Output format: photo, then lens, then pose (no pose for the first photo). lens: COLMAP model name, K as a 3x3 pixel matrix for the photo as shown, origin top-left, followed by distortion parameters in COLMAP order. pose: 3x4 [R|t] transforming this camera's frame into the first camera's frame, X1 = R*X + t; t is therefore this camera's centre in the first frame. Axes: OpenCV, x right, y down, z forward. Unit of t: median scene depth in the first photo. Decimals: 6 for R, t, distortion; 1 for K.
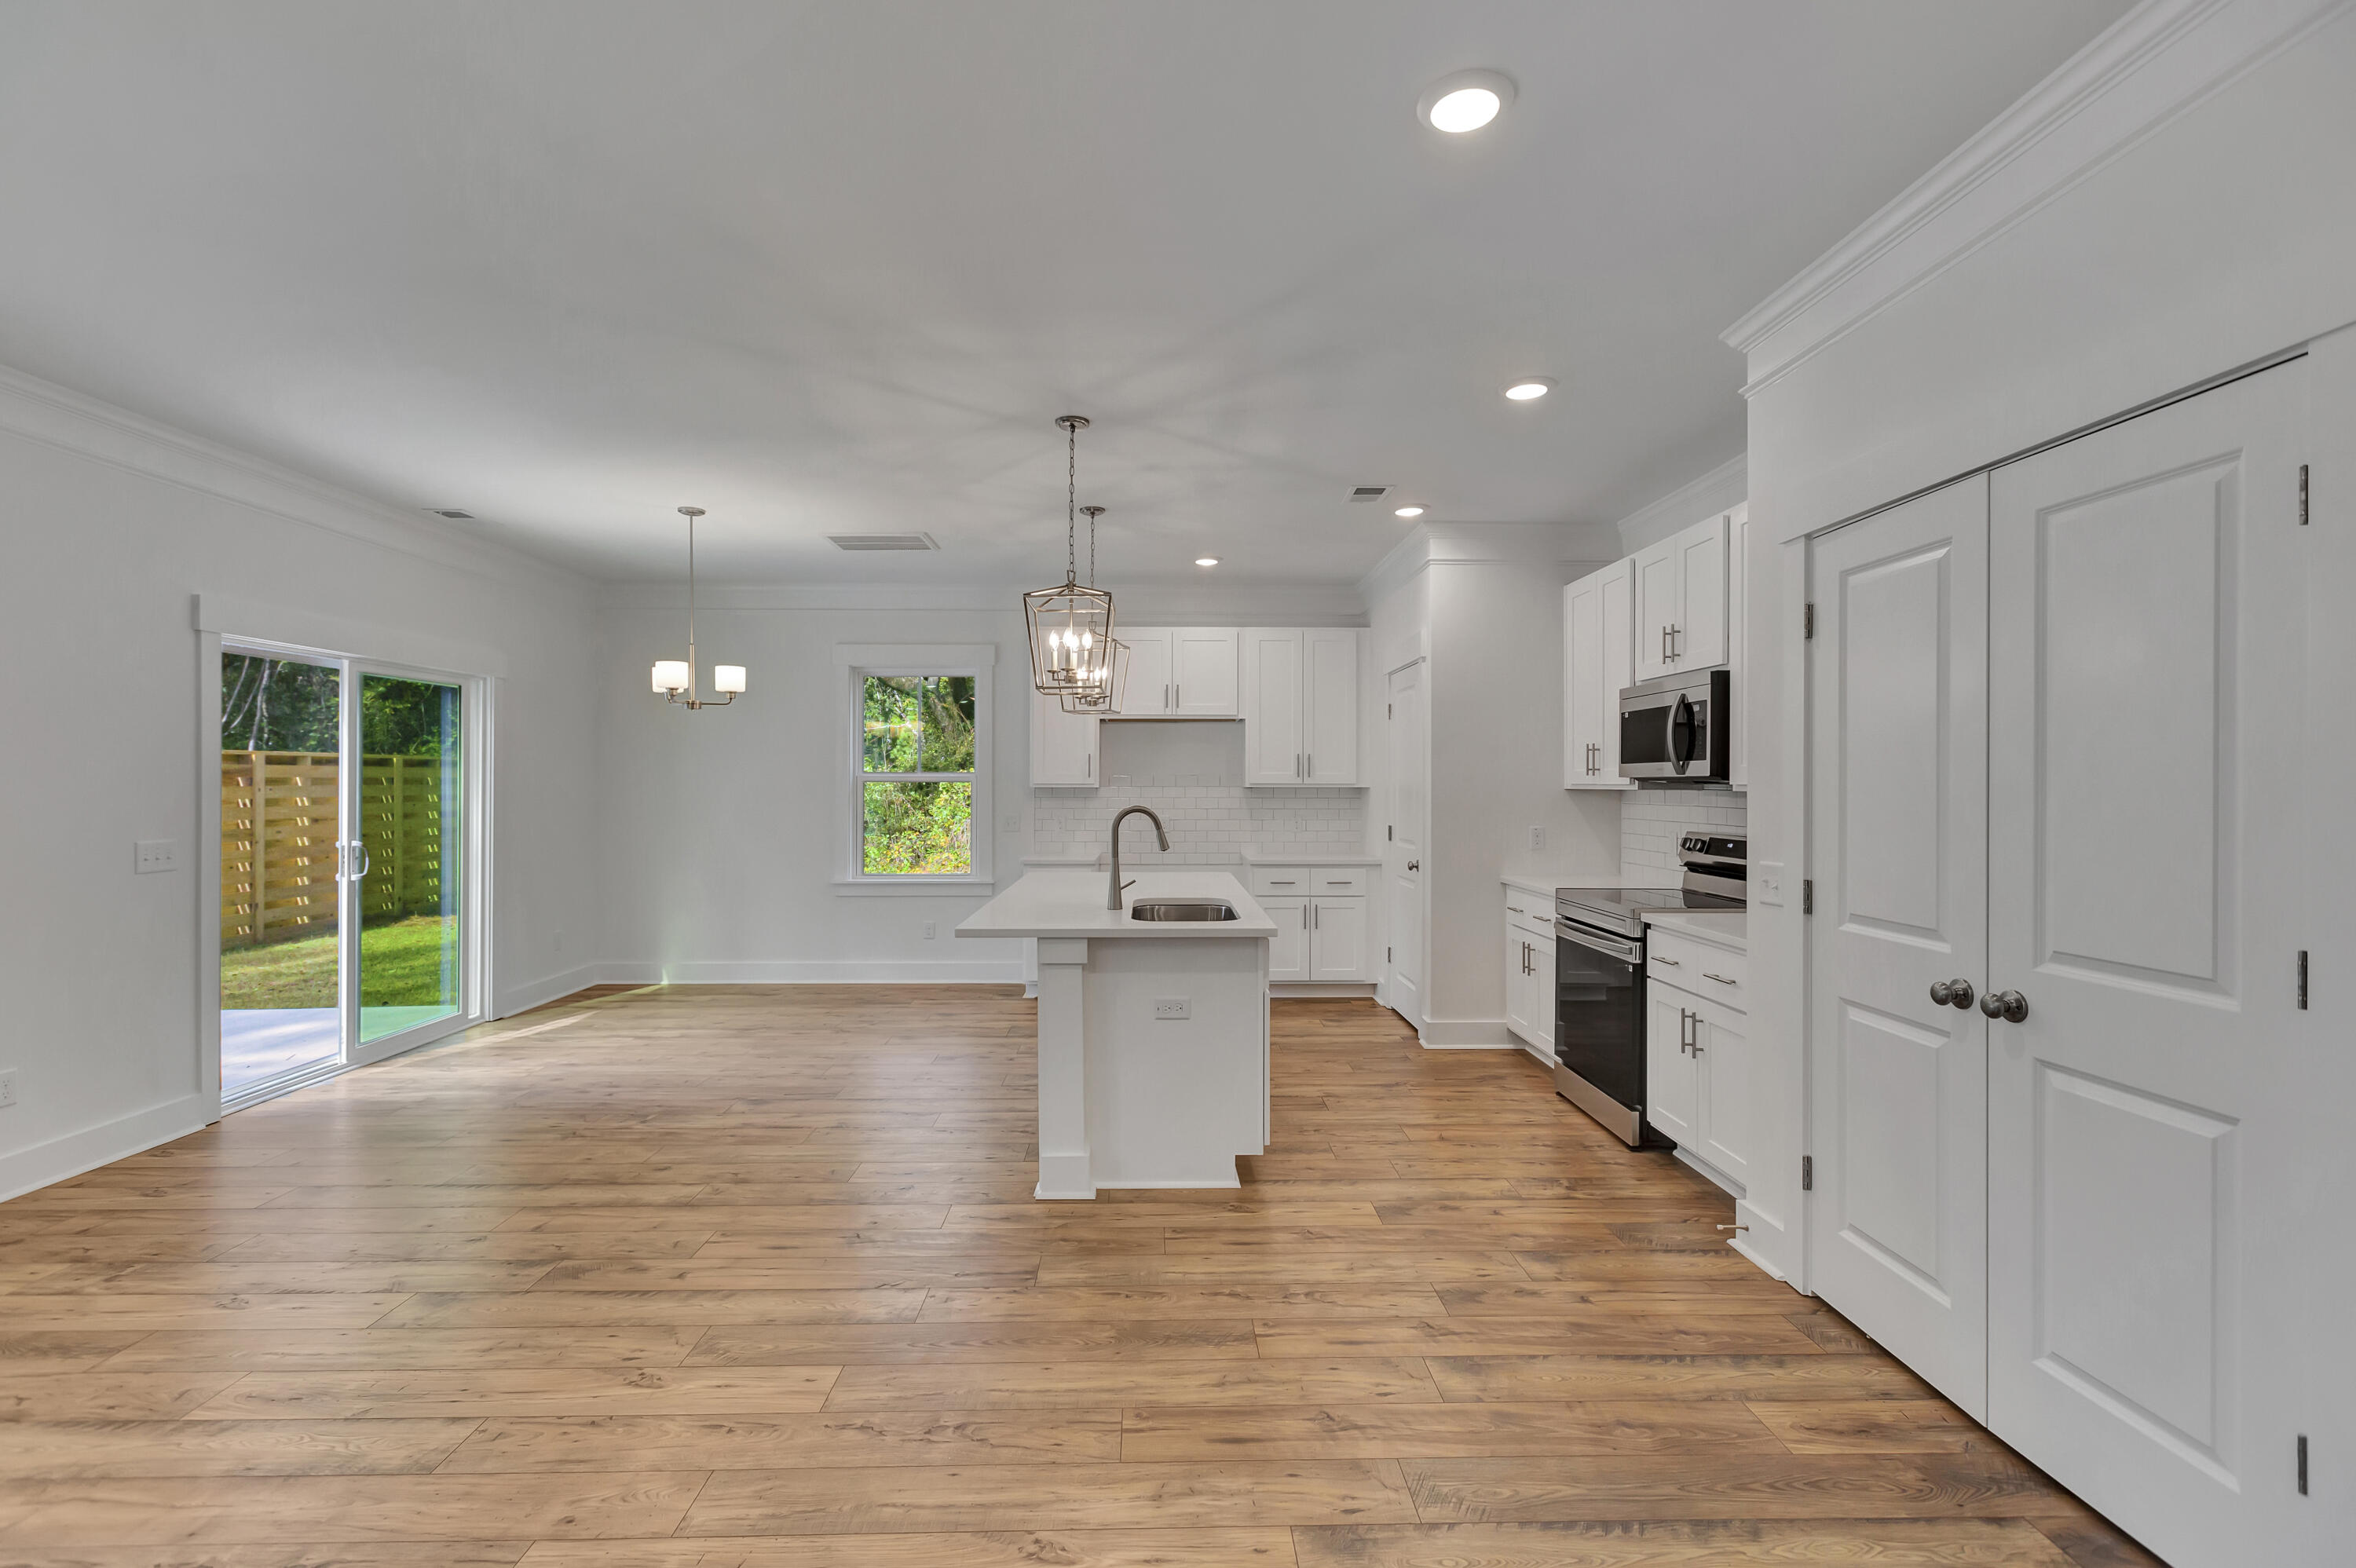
lens RADIAL K [[1071.8, 0, 1180.7], [0, 1071.8, 785.1], [0, 0, 1]] dist [0.003407, -0.001261]
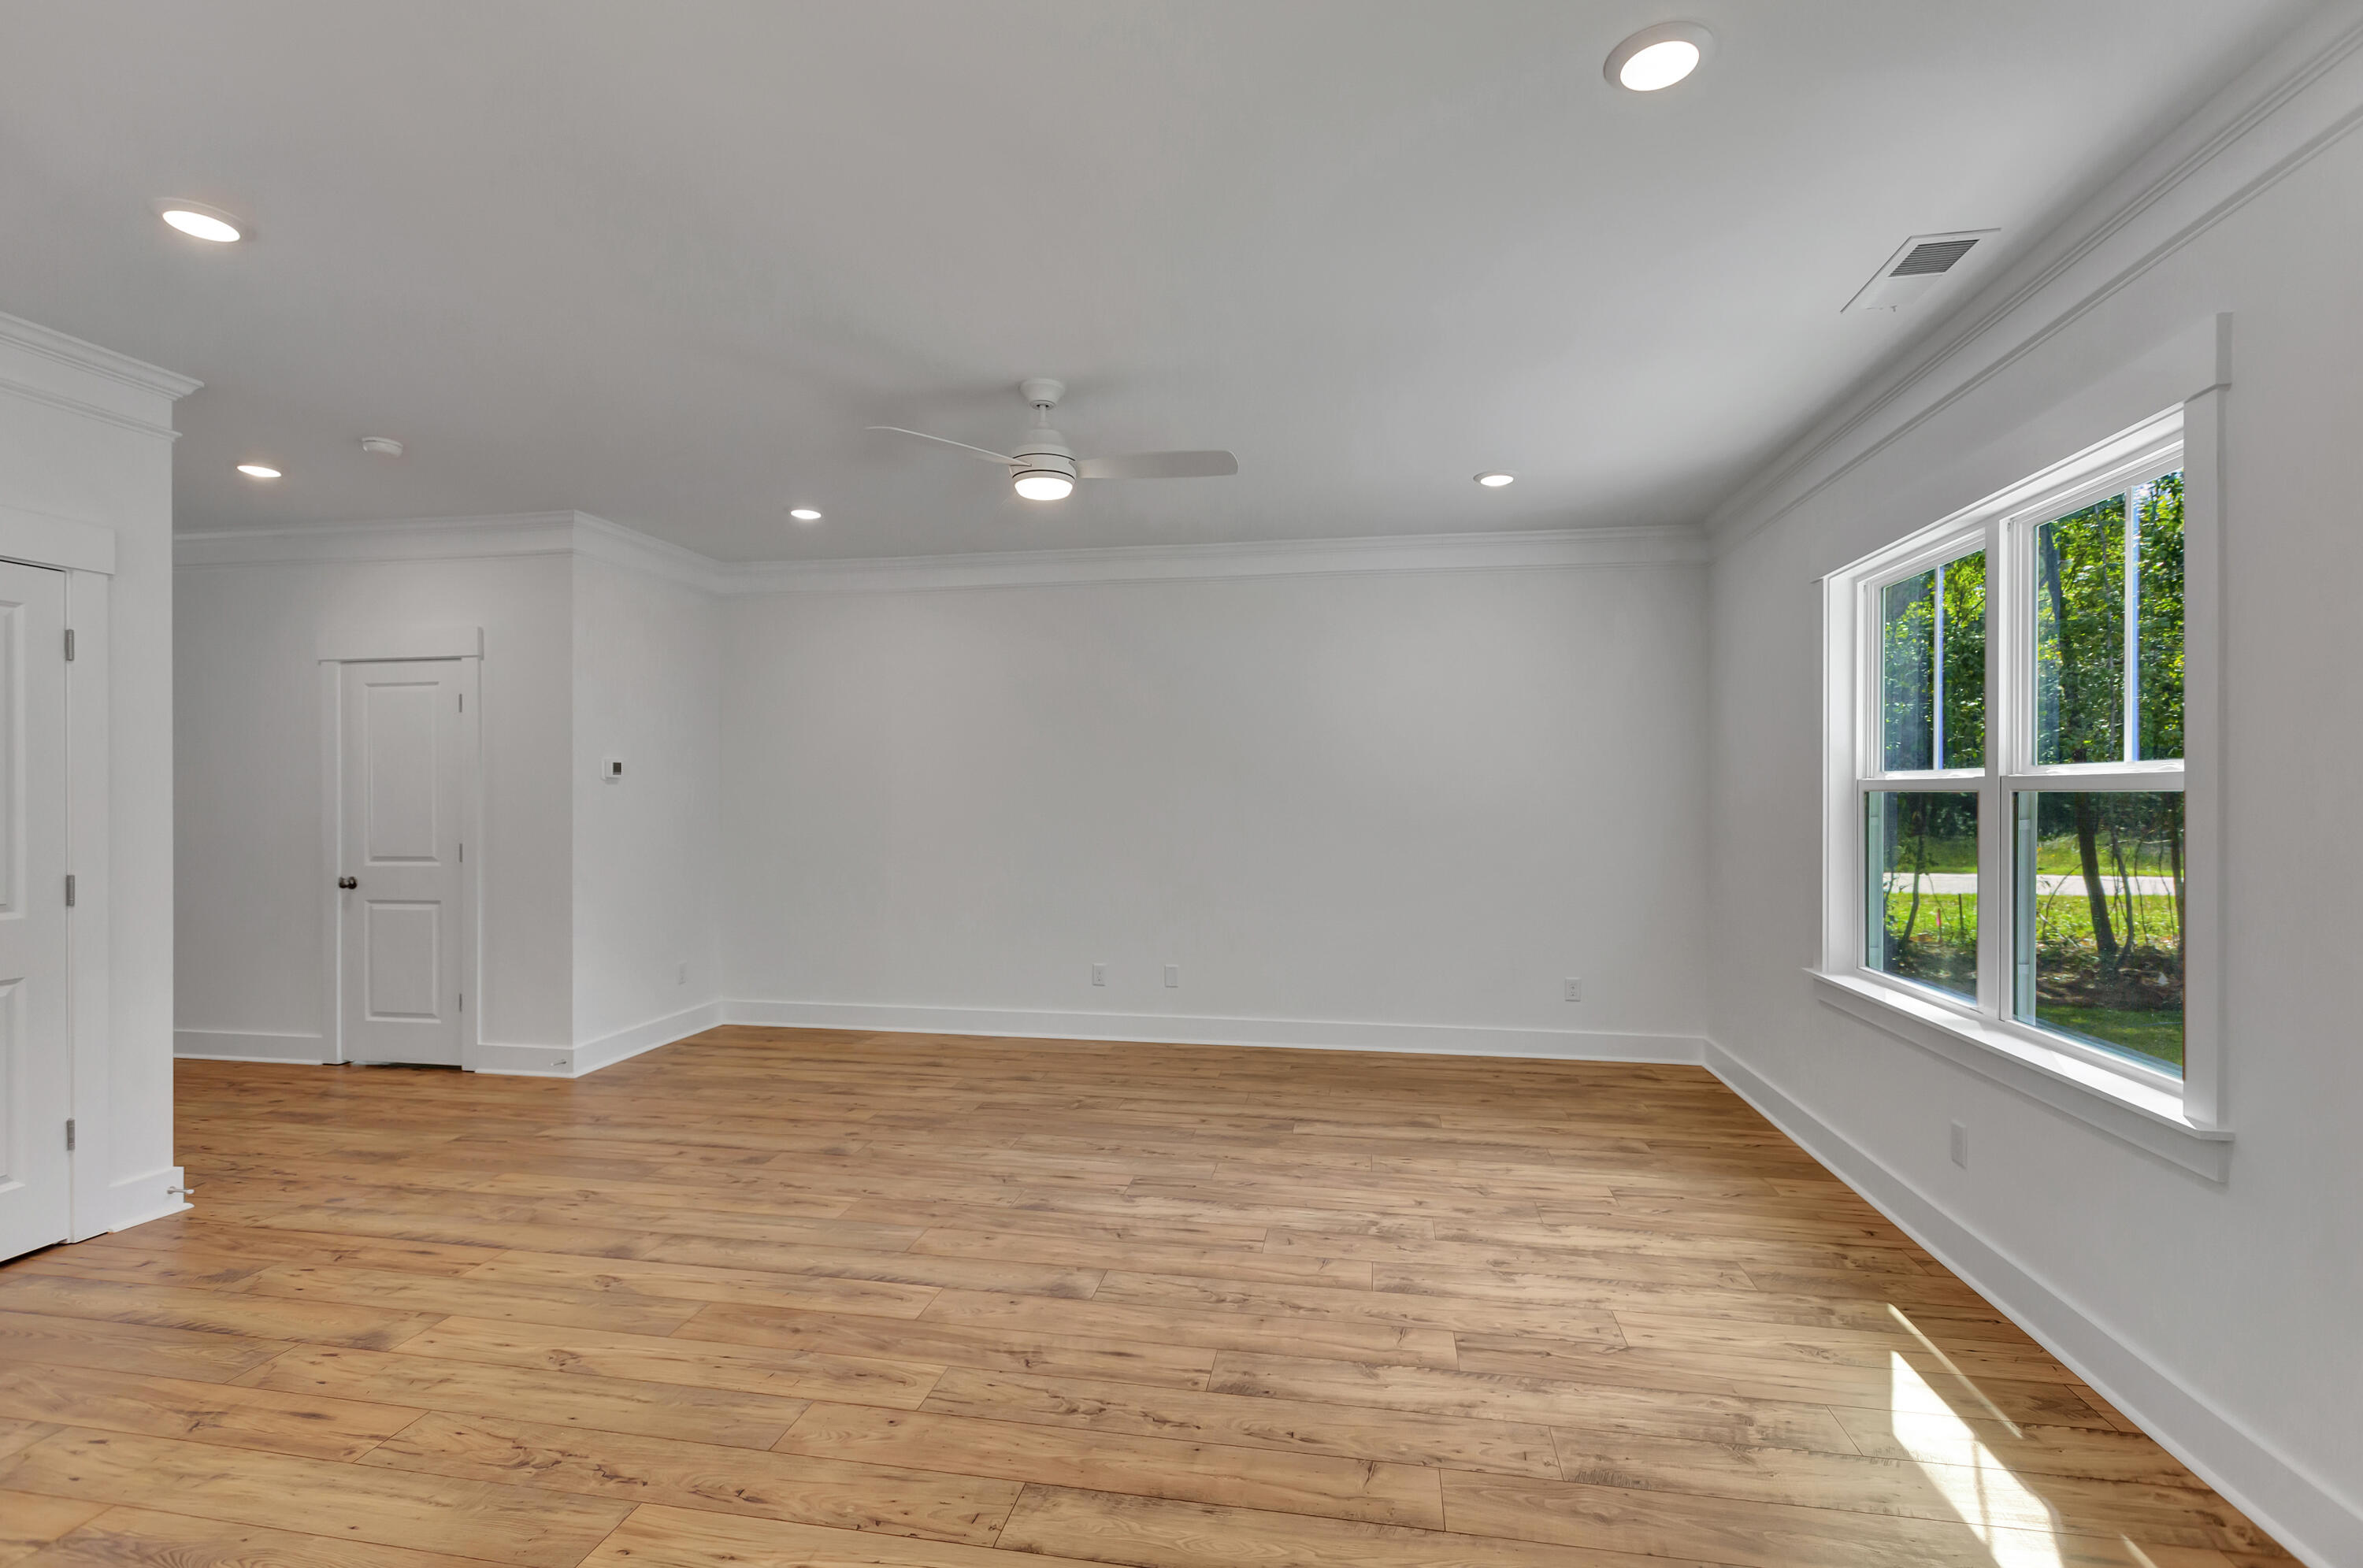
lens RADIAL K [[1075.0, 0, 1188.2], [0, 1075.0, 797.1], [0, 0, 1]] dist [0.003407, -0.001261]
pose [[-0.981349, -0.003427, 0.192203, -0.706086], [-0.002395, 0.999981, 0.005601, -0.002378], [-0.192219, 0.005036, -0.981339, 1.328137]]
